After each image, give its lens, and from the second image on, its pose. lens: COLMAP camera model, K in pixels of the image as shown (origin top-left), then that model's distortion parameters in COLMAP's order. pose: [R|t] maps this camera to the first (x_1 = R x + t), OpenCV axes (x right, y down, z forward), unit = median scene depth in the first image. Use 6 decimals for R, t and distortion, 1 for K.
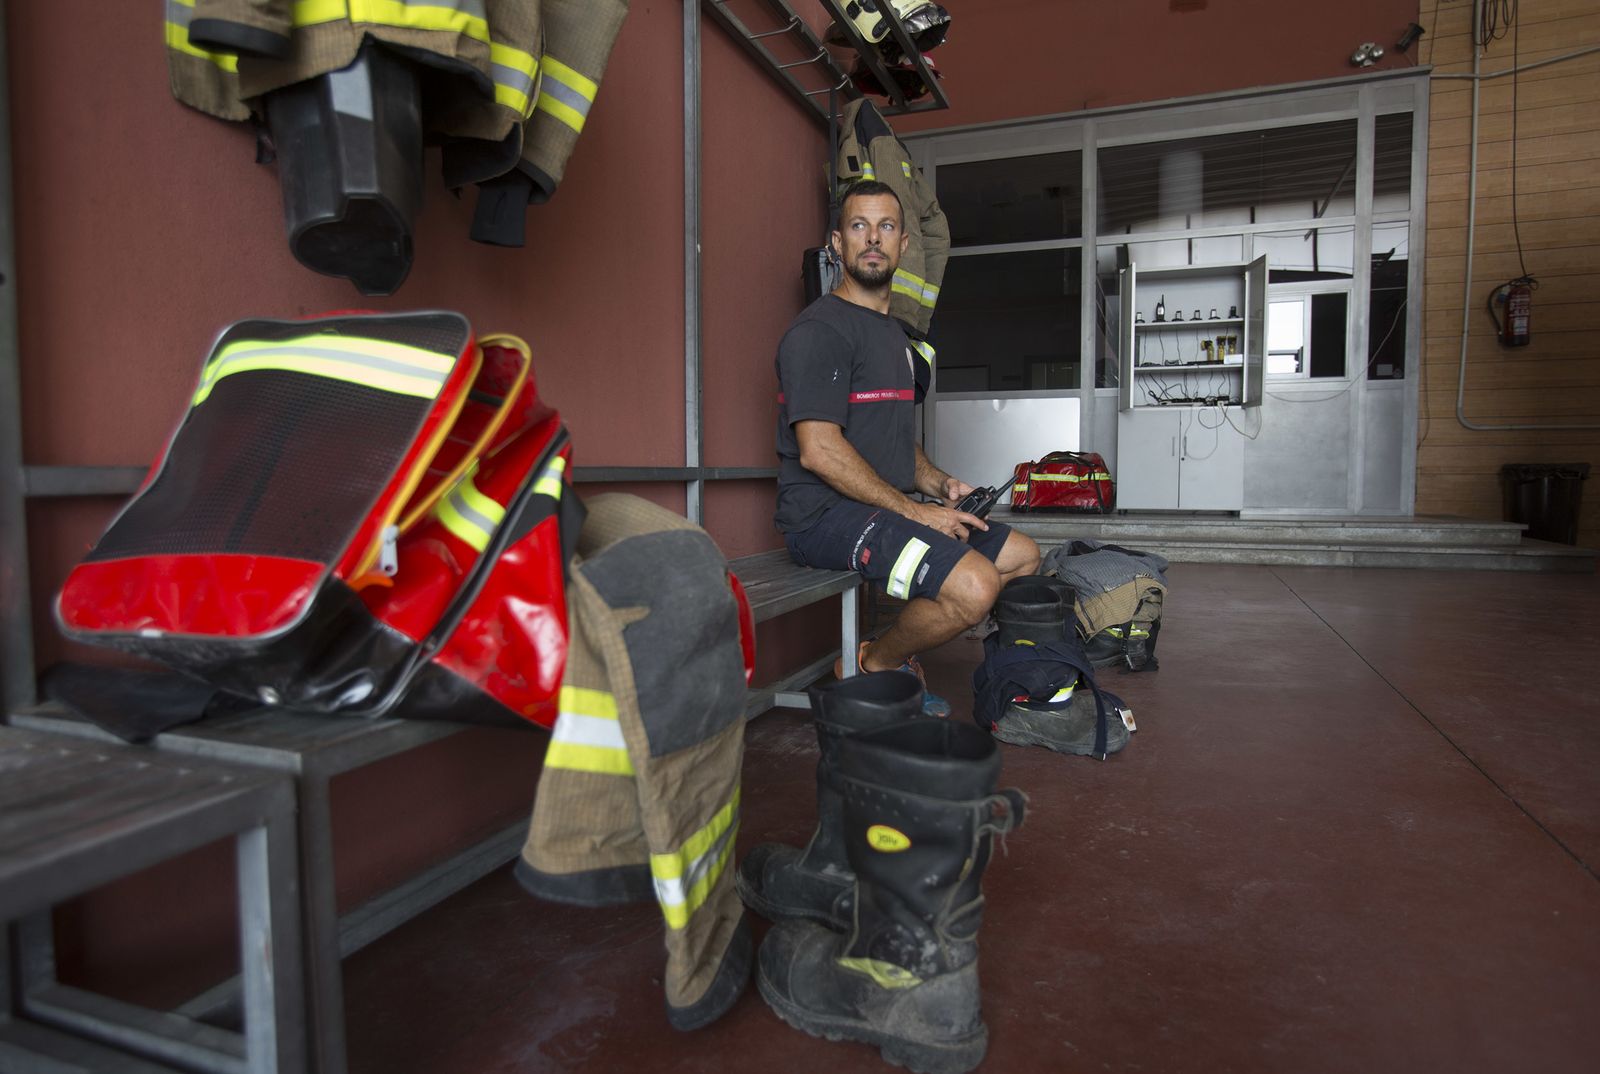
lens RADIAL K [[1027.3, 0, 783.2], [0, 1027.3, 534.6], [0, 0, 1]] dist [-0.034355, 0.030898]
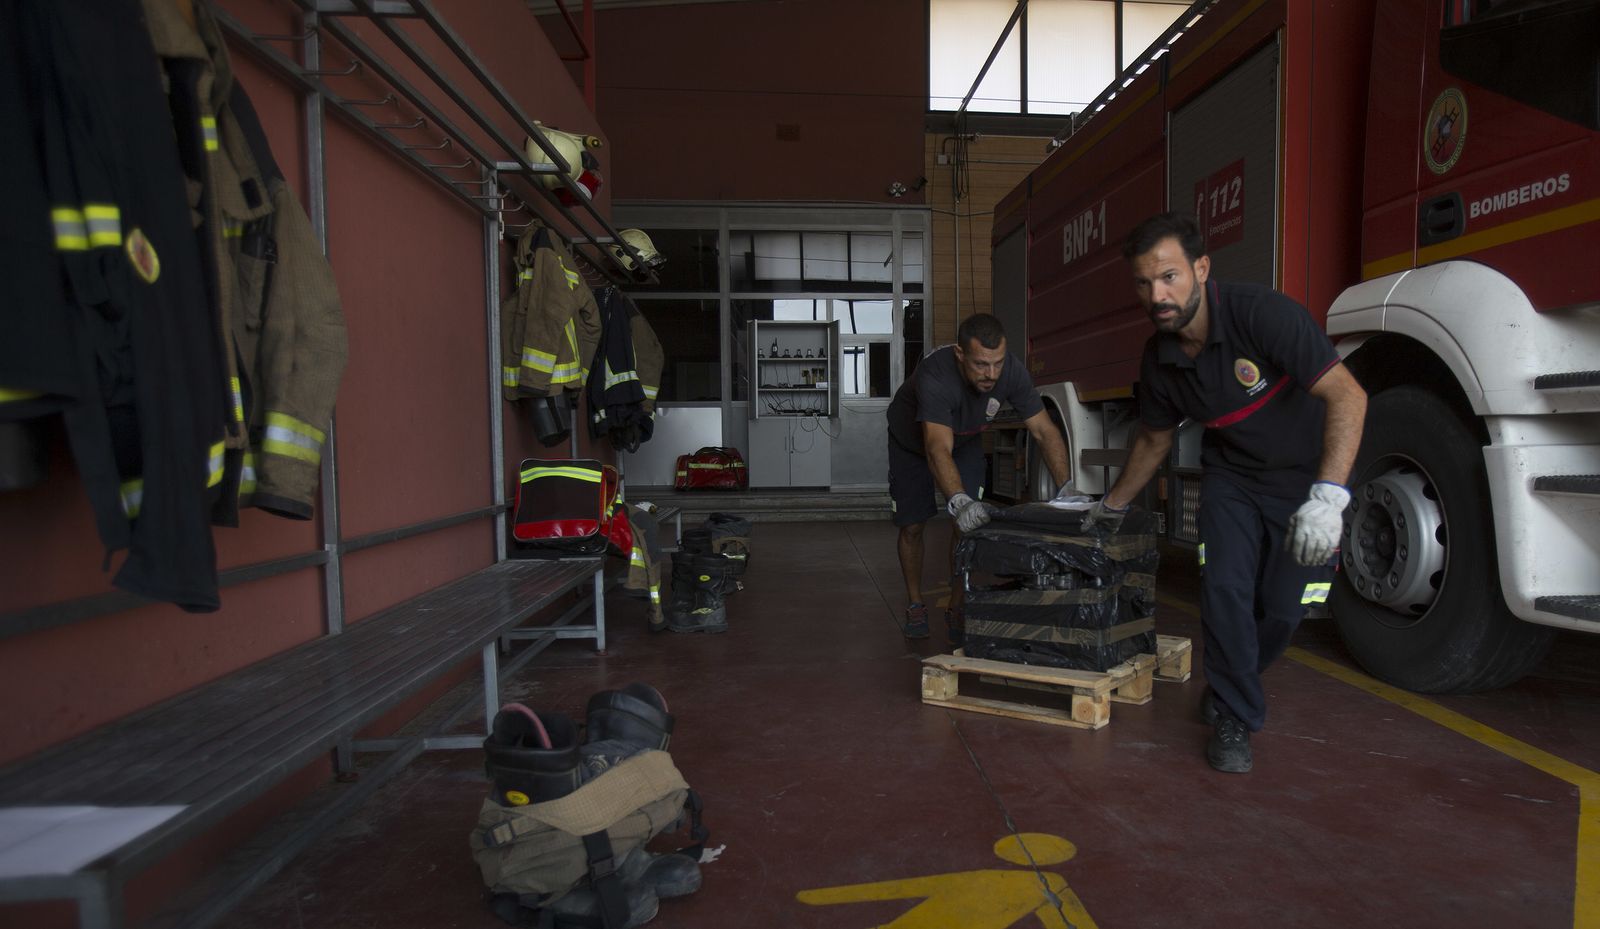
lens RADIAL K [[1036.4, 0, 914.1], [0, 1036.4, 523.3], [0, 0, 1]] dist [-0.057064, 0.035328]
pose [[0.889983, -0.040307, 0.454208, -0.130682], [0.032703, 0.999163, 0.024587, -0.002716], [-0.454819, -0.007028, 0.890556, -0.399165]]
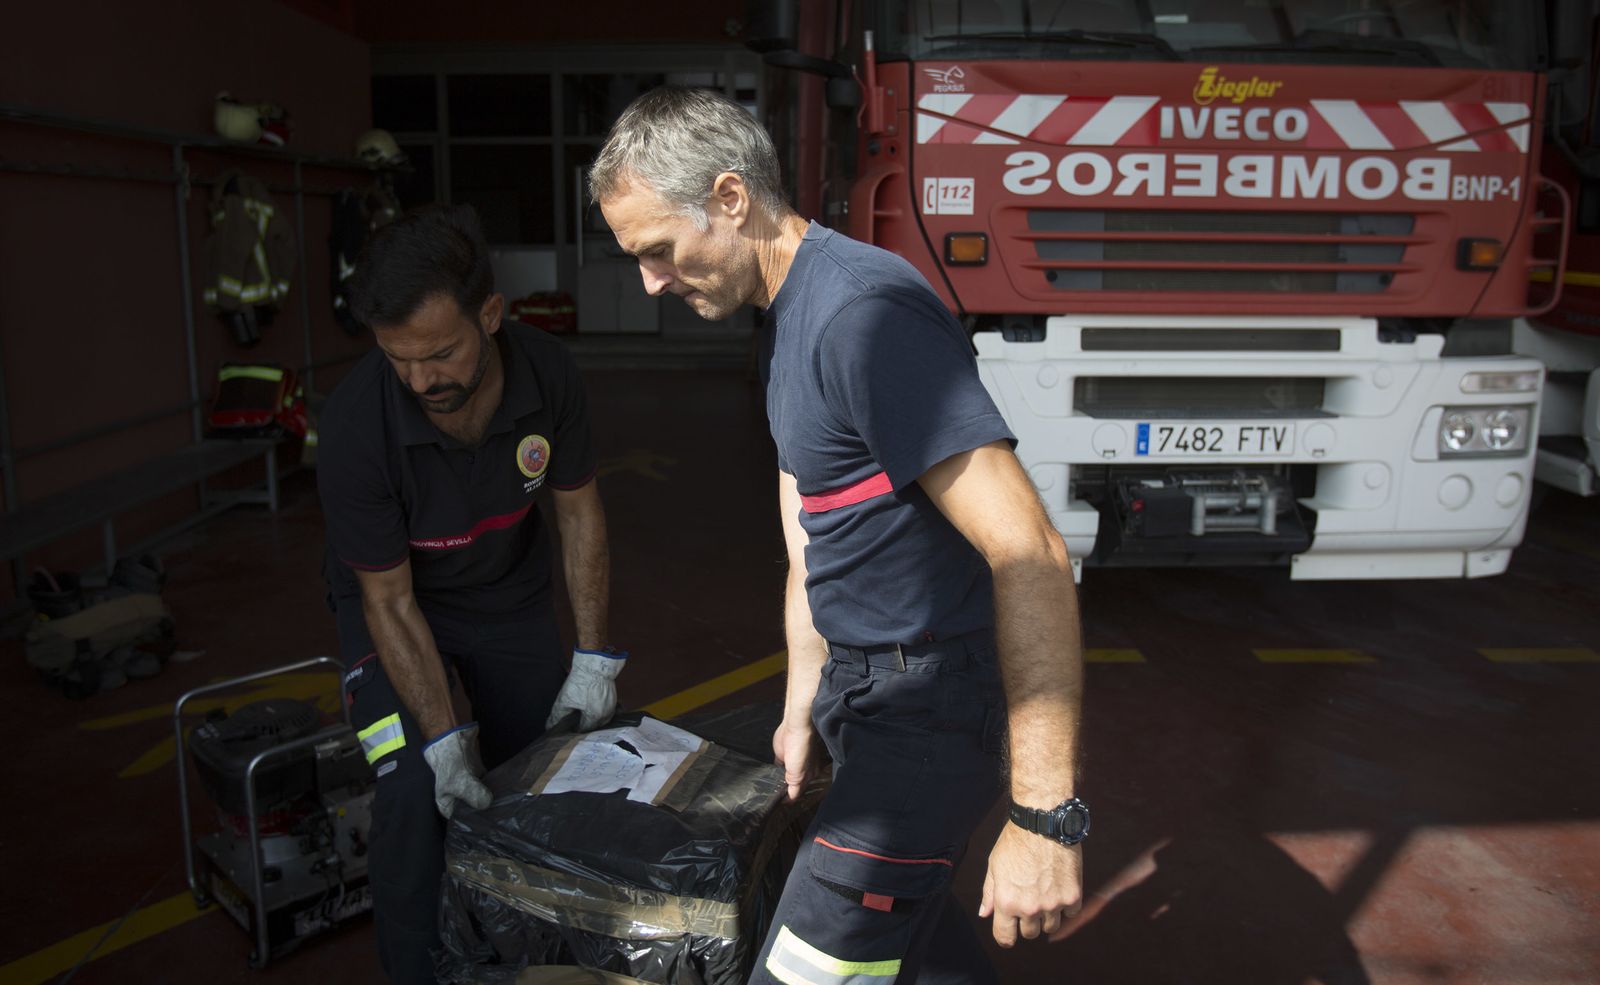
lens RADIAL K [[1162.3, 0, 764.0], [0, 1162.3, 432.3], [0, 0, 1]] dist [-0.033060, 0.022621]
pose [[0.937132, -0.052939, 0.344936, -0.006218], [0.017326, 0.994266, 0.105520, -0.053424], [-0.348544, -0.092910, 0.932676, -0.661418]]
